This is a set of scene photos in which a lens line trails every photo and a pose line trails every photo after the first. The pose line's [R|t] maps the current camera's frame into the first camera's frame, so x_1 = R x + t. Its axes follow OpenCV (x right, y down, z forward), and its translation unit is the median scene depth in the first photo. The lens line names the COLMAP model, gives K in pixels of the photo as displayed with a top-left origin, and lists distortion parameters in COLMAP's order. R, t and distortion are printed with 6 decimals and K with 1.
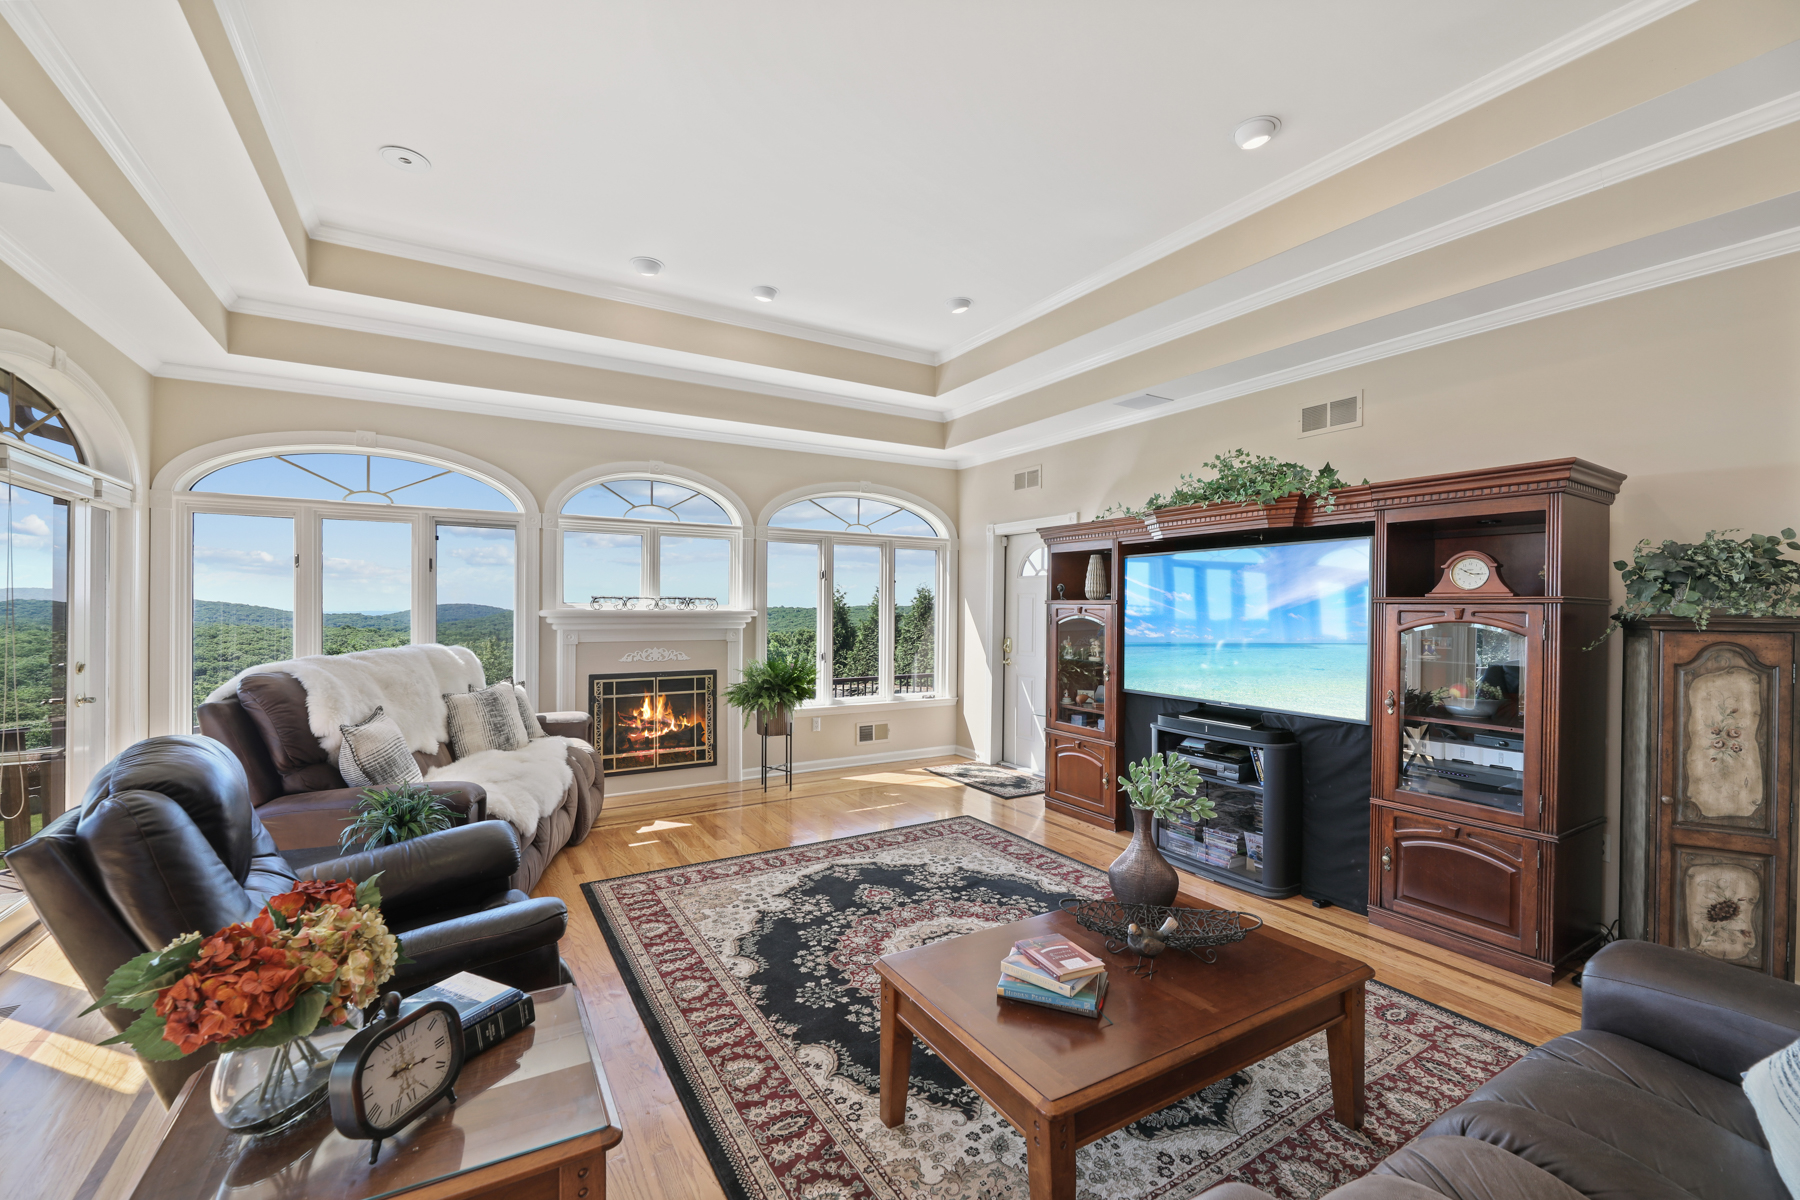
lens RADIAL K [[733.4, 0, 887.3], [0, 733.4, 607.9], [0, 0, 1]] dist [0.000701, 0.000020]
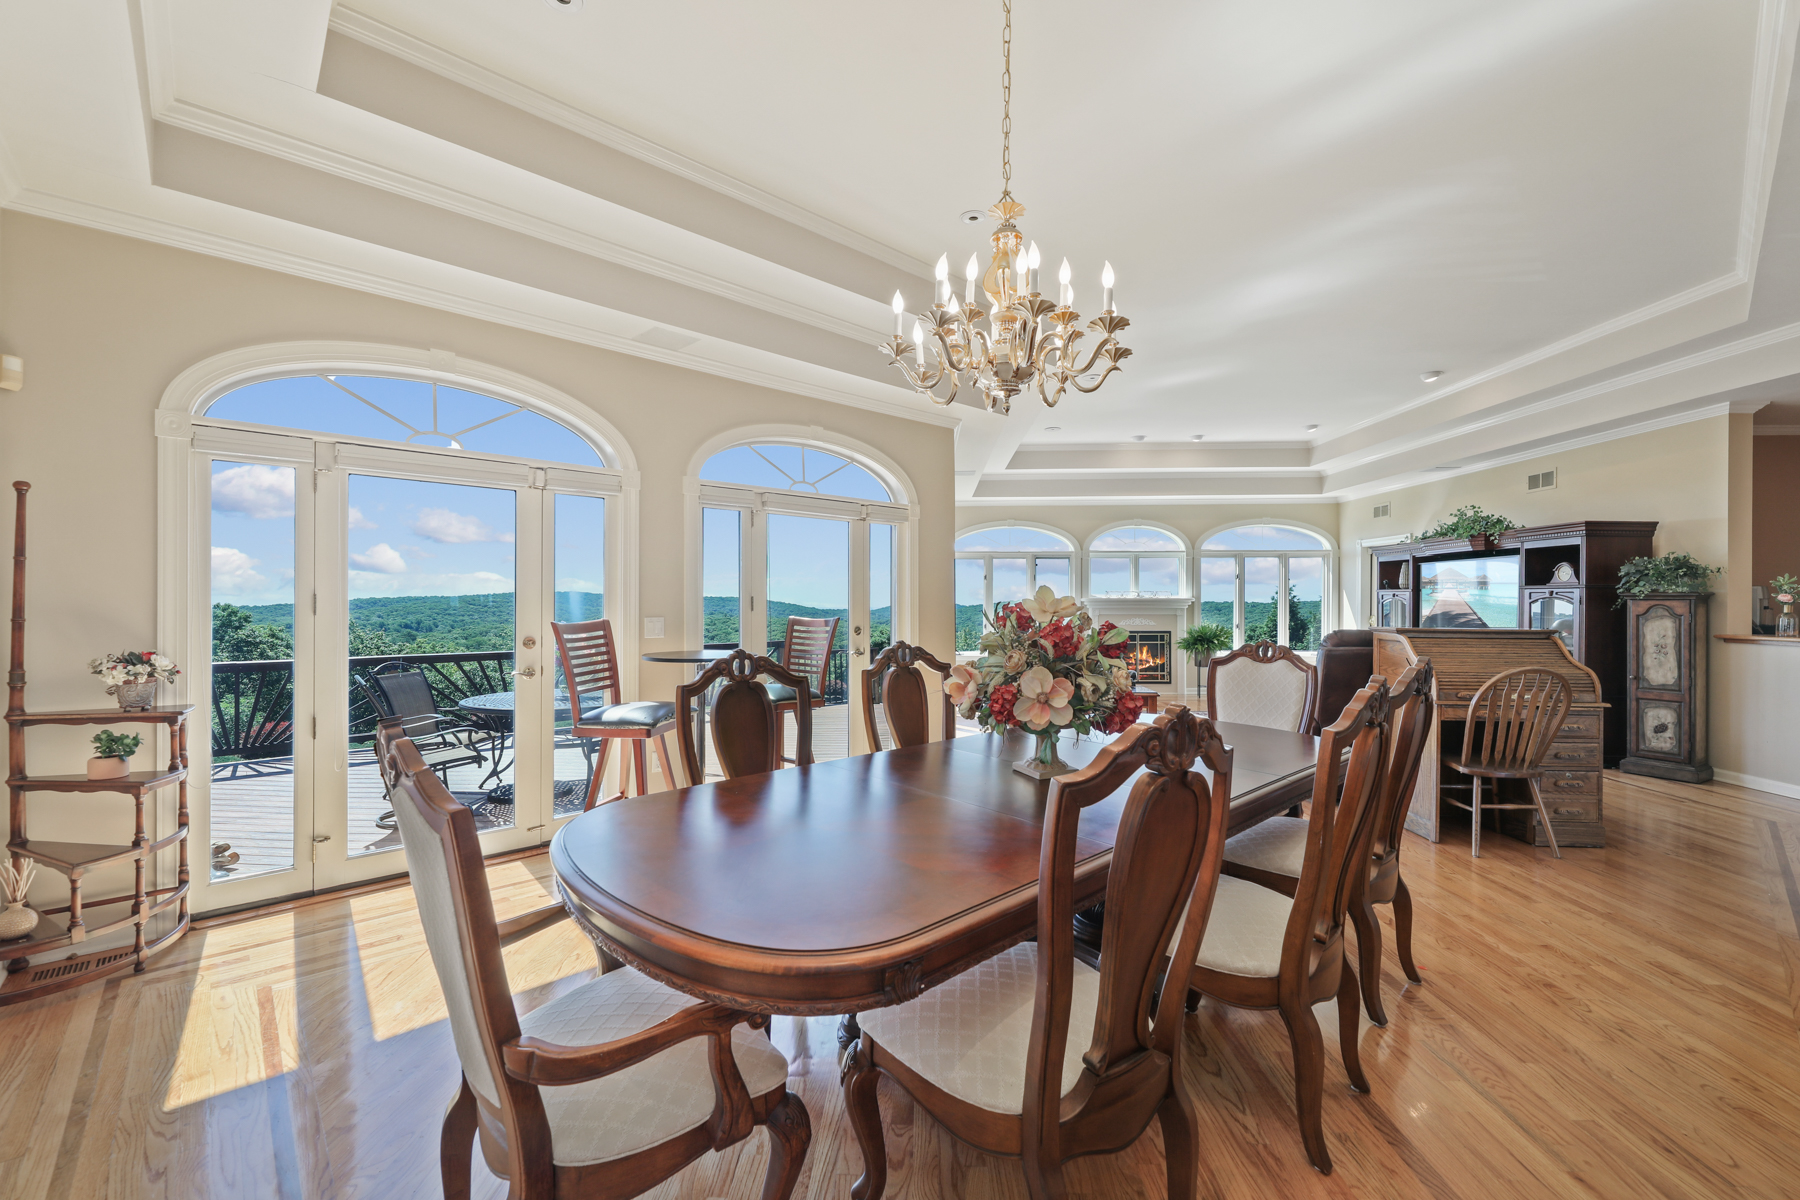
lens RADIAL K [[750.7, 0, 893.7], [0, 750.7, 605.8], [0, 0, 1]] dist [0.000100, -0.000073]
pose [[0.842457, -0.002136, -0.538760, 0.273380], [0.003649, 0.999992, 0.001740, 0.024663], [0.538752, -0.003432, 0.842457, -1.344822]]
